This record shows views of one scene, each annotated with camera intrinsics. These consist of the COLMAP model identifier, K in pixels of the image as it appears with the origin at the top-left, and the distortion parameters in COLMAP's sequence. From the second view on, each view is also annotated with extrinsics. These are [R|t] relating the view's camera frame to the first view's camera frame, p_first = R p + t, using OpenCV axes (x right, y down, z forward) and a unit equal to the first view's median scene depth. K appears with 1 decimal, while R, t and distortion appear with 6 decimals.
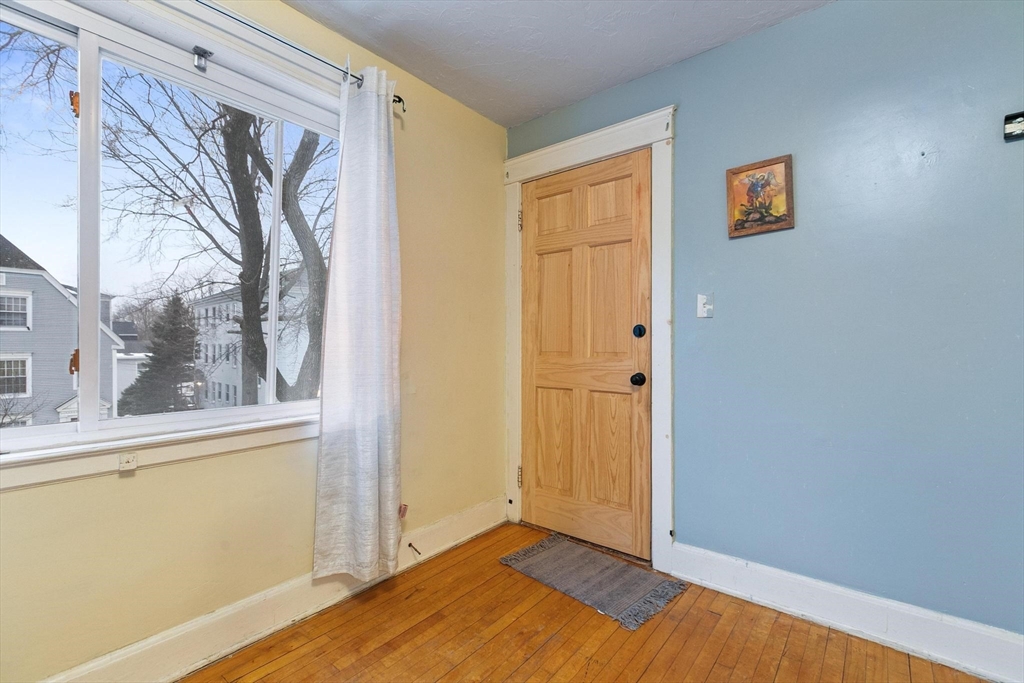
lens RADIAL K [[448.3, 0, 513.0], [0, 448.3, 347.5], [0, 0, 1]] dist [0.001213, 0.000058]
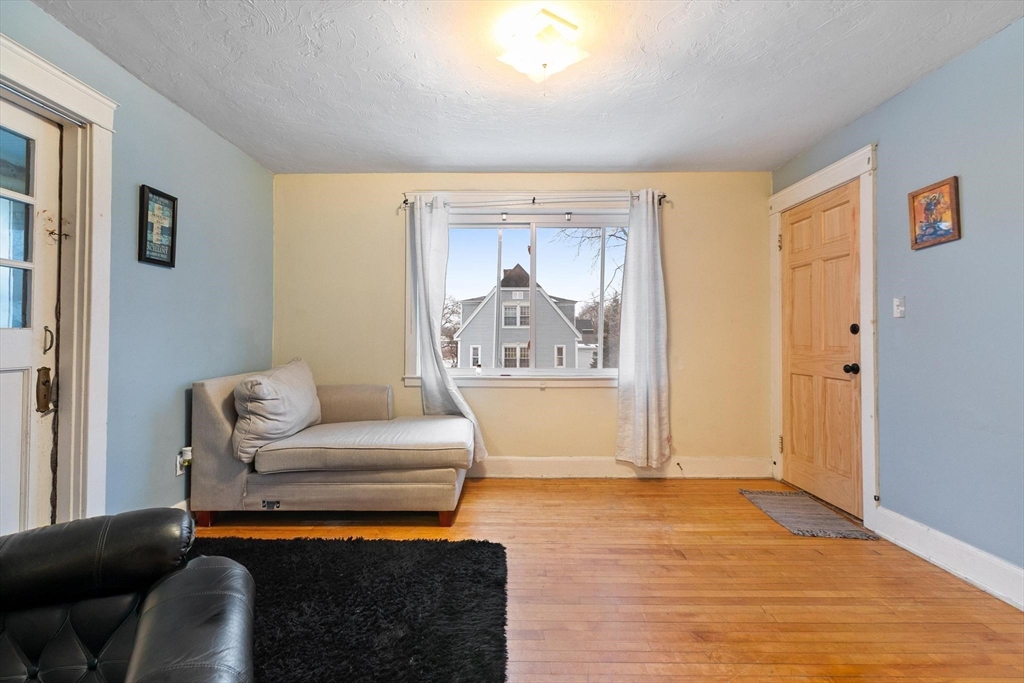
lens RADIAL K [[460.1, 0, 515.6], [0, 460.1, 343.5], [0, 0, 1]] dist [0.002845, -0.000737]
pose [[0.648843, 0.009610, -0.760862, 0.638086], [-0.004225, 0.999950, 0.009027, -0.004659], [0.760911, -0.002643, 0.648851, -0.509107]]
